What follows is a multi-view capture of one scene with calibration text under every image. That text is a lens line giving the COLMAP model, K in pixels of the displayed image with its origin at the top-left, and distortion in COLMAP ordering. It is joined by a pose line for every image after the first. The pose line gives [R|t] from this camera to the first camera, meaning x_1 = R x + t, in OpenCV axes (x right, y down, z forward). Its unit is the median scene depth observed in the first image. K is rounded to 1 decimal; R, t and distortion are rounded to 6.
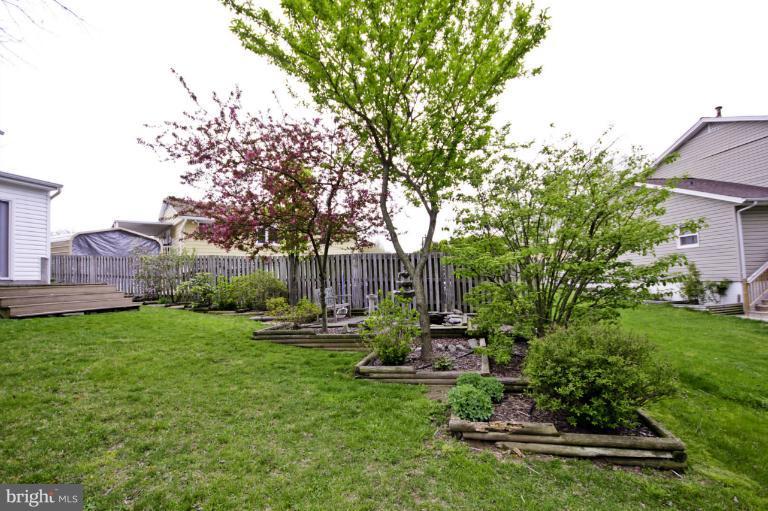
lens RADIAL K [[354.9, 0, 385.0], [0, 354.9, 264.6], [0, 0, 1]] dist [0.015737, -0.012474]
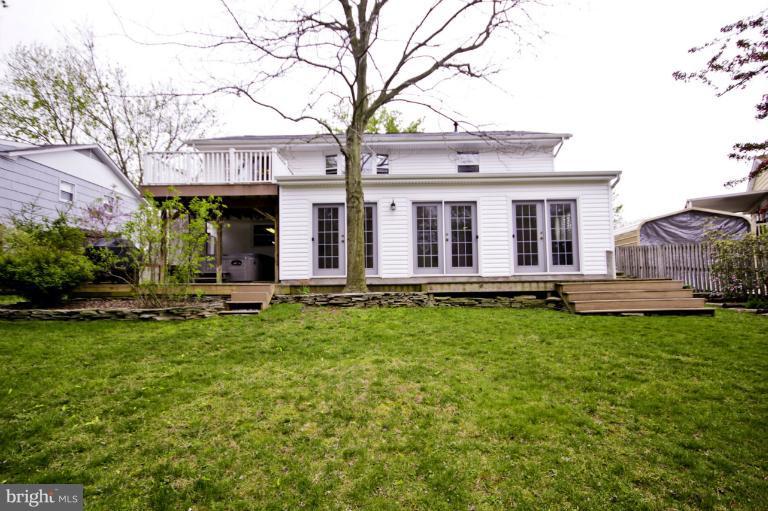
lens RADIAL K [[415.9, 0, 384.5], [0, 415.9, 260.5], [0, 0, 1]] dist [0.003932, 0.000320]
pose [[0.269737, -0.029614, -0.962478, -0.053620], [0.048640, 0.998670, -0.017096, -0.004121], [0.961705, -0.042204, 0.270819, 0.144839]]
